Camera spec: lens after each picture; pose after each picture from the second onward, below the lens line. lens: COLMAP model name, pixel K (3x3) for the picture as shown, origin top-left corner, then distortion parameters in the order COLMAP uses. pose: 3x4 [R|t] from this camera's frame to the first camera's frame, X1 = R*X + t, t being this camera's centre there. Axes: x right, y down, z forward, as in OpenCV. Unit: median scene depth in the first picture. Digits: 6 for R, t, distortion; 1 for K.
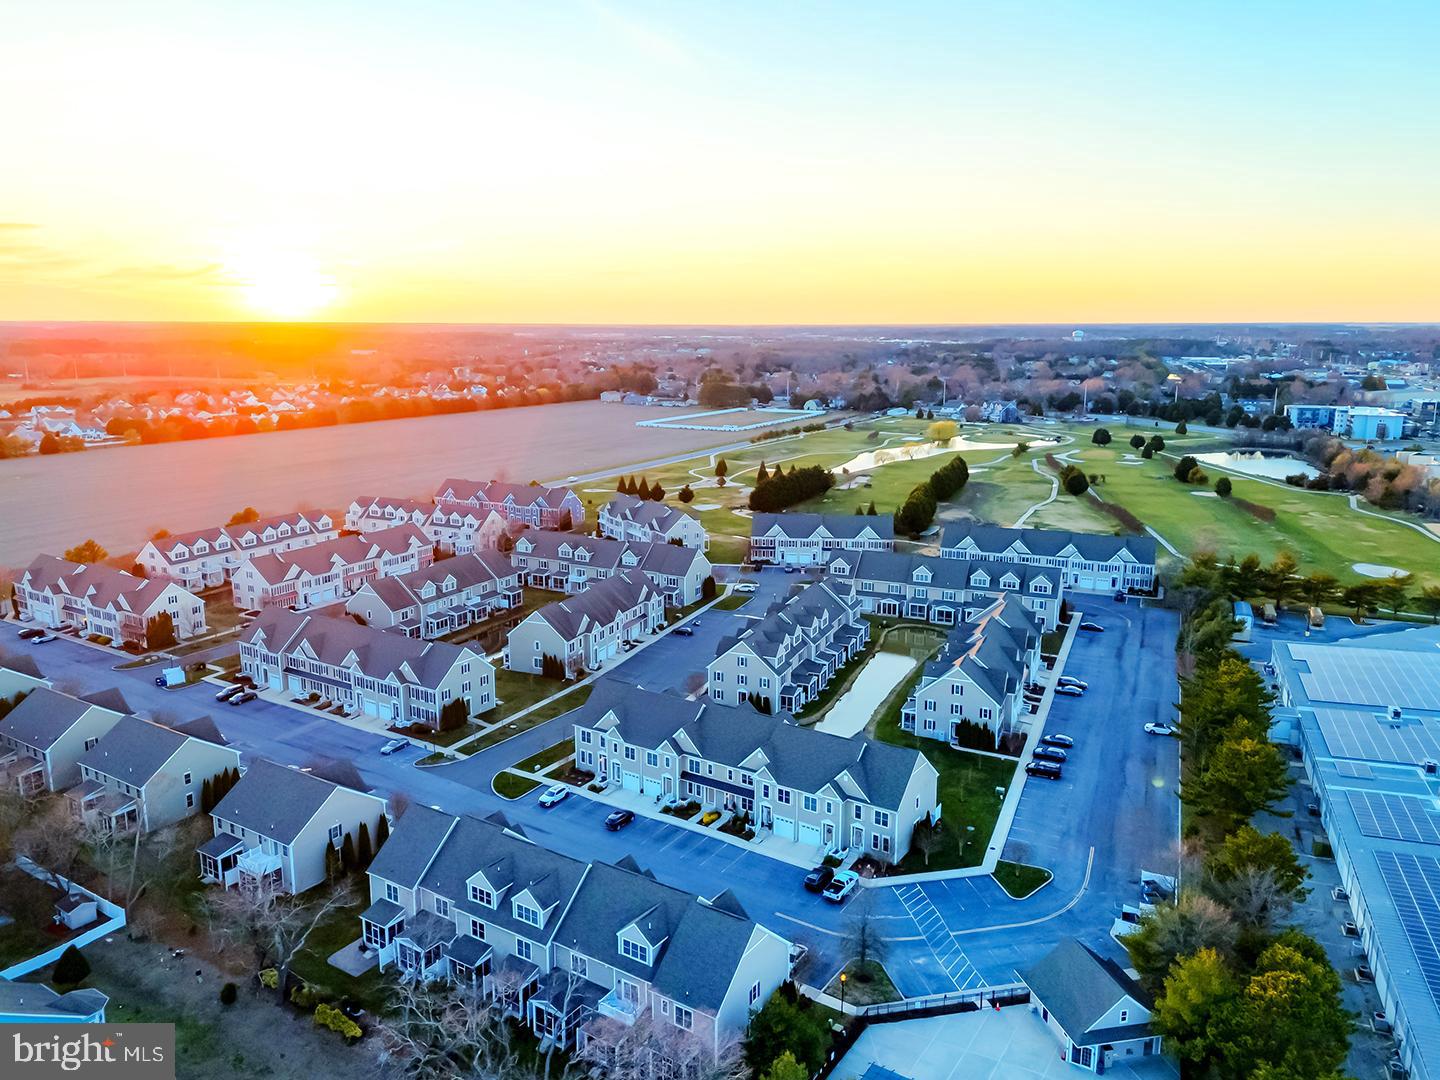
lens RADIAL K [[1065.5, 0, 723.2], [0, 1065.5, 542.3], [0, 0, 1]] dist [0.083036, -0.078820]
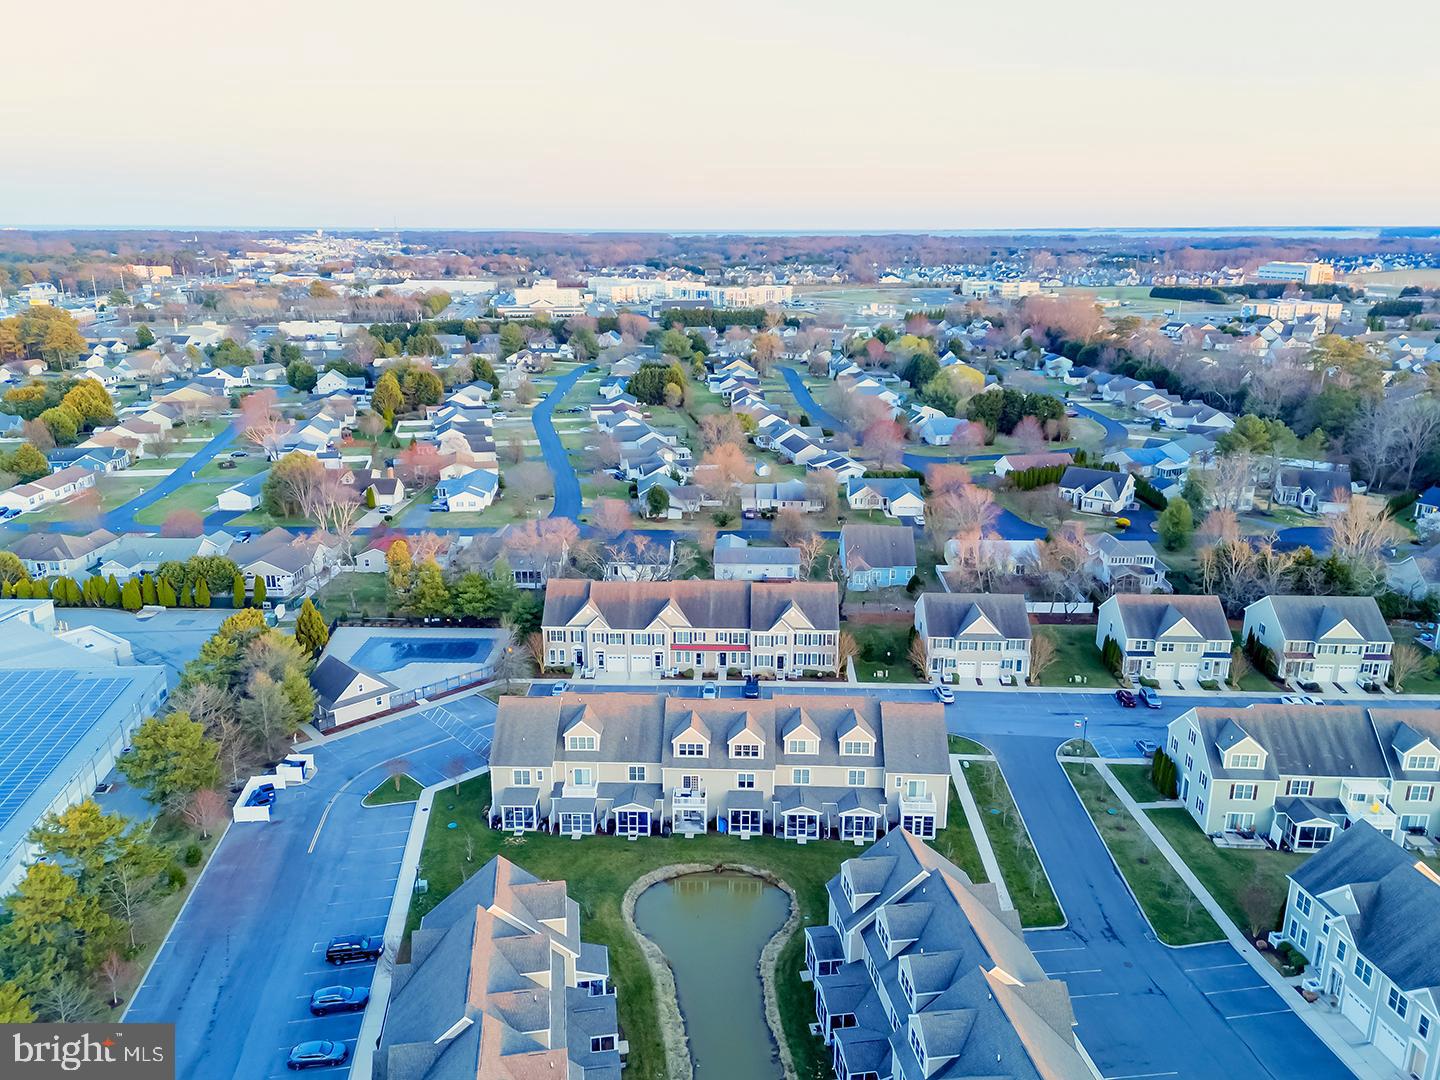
lens RADIAL K [[1065.5, 0, 723.2], [0, 1065.5, 542.3], [0, 0, 1]] dist [0.083036, -0.078820]
pose [[-0.854819, 0.143556, -0.498674, 0.279077], [-0.110726, 0.888384, 0.445549, -0.216947], [0.506975, 0.436080, -0.743512, 1.045740]]
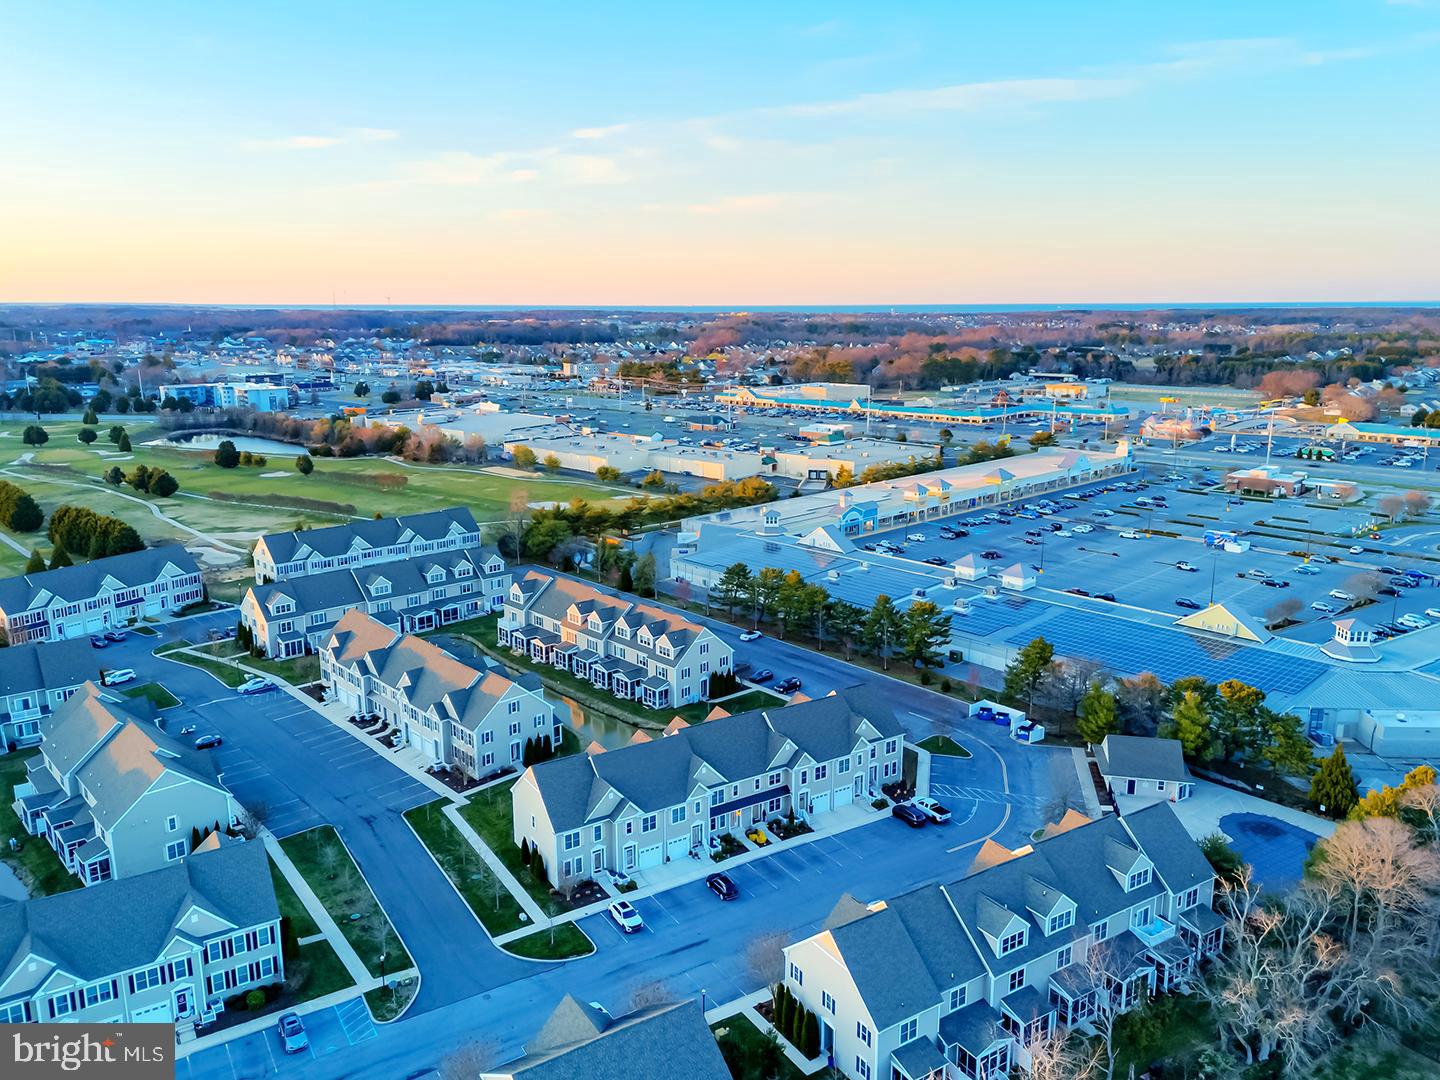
lens RADIAL K [[1065.5, 0, 723.2], [0, 1065.5, 542.3], [0, 0, 1]] dist [0.083036, -0.078820]
pose [[0.414075, -0.205446, 0.886755, -0.508685], [0.190052, 0.972238, 0.136505, -0.077538], [-0.890181, 0.112007, 0.441625, 0.381226]]
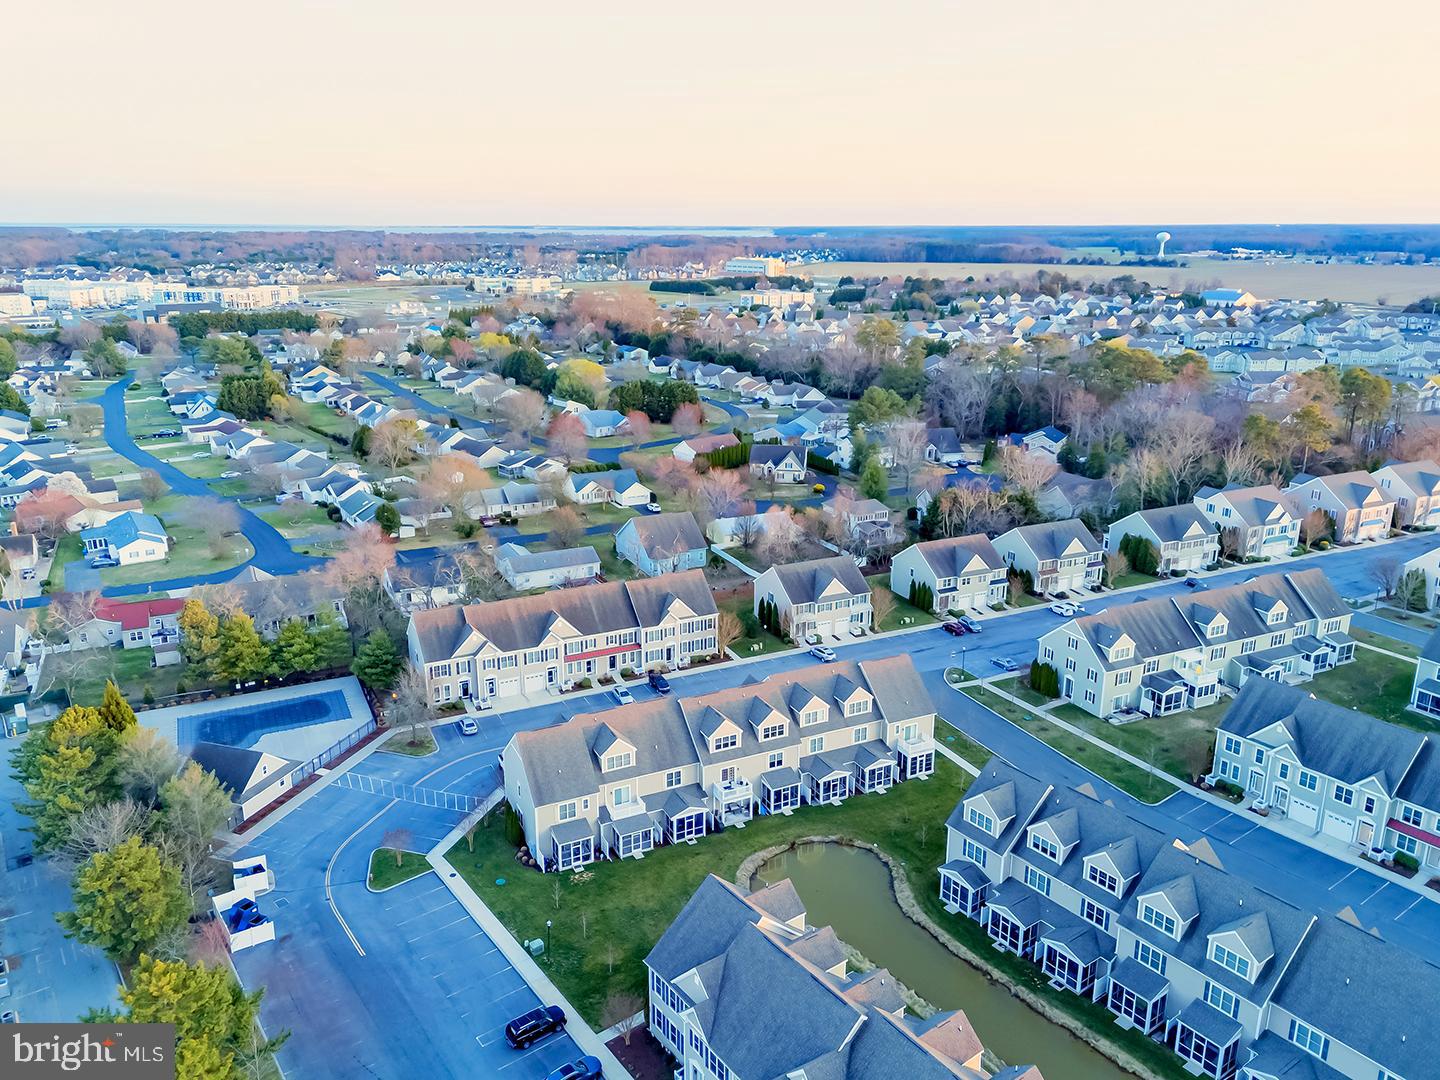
lens RADIAL K [[1058.8, 0, 722.6], [0, 1058.8, 539.3], [0, 0, 1]] dist [0.077619, -0.071514]
pose [[-0.513240, 0.241539, -0.823556, 0.462912], [-0.179654, 0.908086, 0.378291, -0.181753], [0.839231, 0.342109, -0.422672, 0.874597]]
